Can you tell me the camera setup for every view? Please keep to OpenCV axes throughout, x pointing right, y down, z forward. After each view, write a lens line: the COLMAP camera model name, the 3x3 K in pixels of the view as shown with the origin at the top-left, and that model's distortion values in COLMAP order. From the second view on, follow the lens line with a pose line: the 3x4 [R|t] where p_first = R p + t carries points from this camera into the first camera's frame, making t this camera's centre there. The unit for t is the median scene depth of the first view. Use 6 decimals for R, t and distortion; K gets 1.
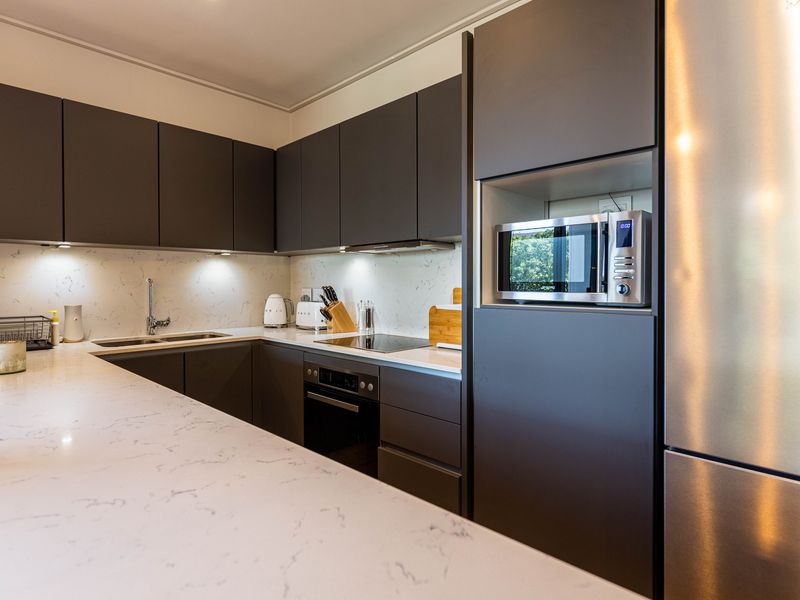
lens RADIAL K [[427.7, 0, 414.0], [0, 427.7, 288.0], [0, 0, 1]] dist [-0.003893, -0.000050]
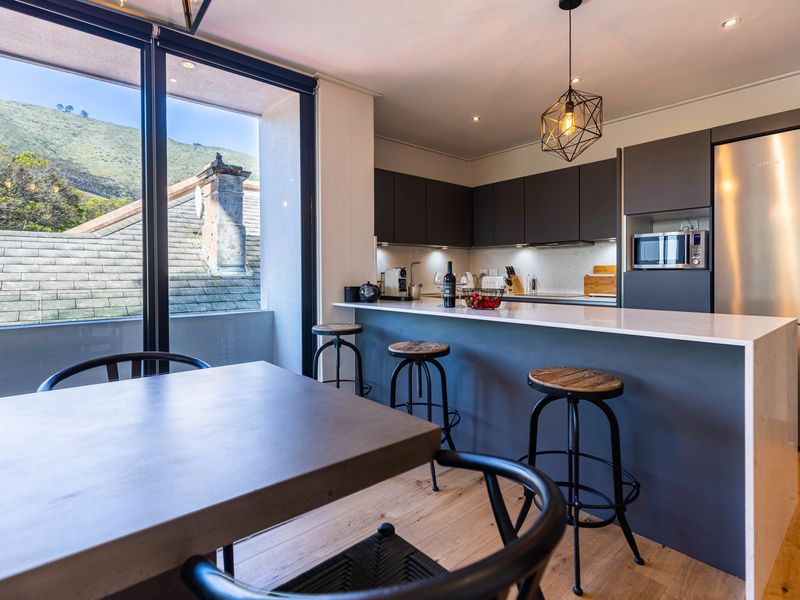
lens RADIAL K [[413.4, 0, 408.0], [0, 413.4, 276.2], [0, 0, 1]] dist [-0.011003, 0.007308]
pose [[0.993630, -0.000894, -0.112686, -0.460924], [-0.000023, 0.999967, -0.008134, 0.054512], [0.112689, 0.008085, 0.993597, -0.794473]]
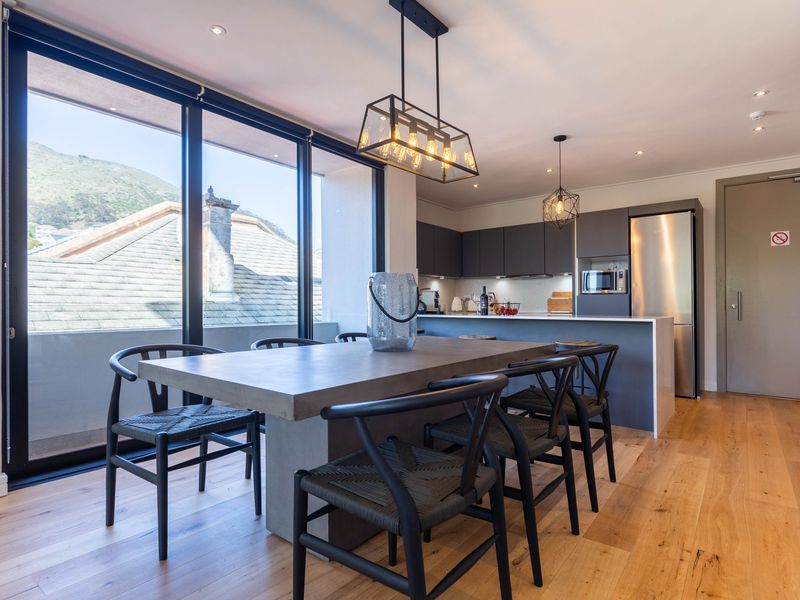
lens RADIAL K [[435.6, 0, 400.5], [0, 435.6, 295.2], [0, 0, 1]] dist [-0.007569, -0.002621]
pose [[0.997556, 0.005300, 0.069667, -0.944222], [-0.002451, 0.999160, -0.040915, 0.120363], [-0.069826, 0.040644, 0.996731, -1.479155]]
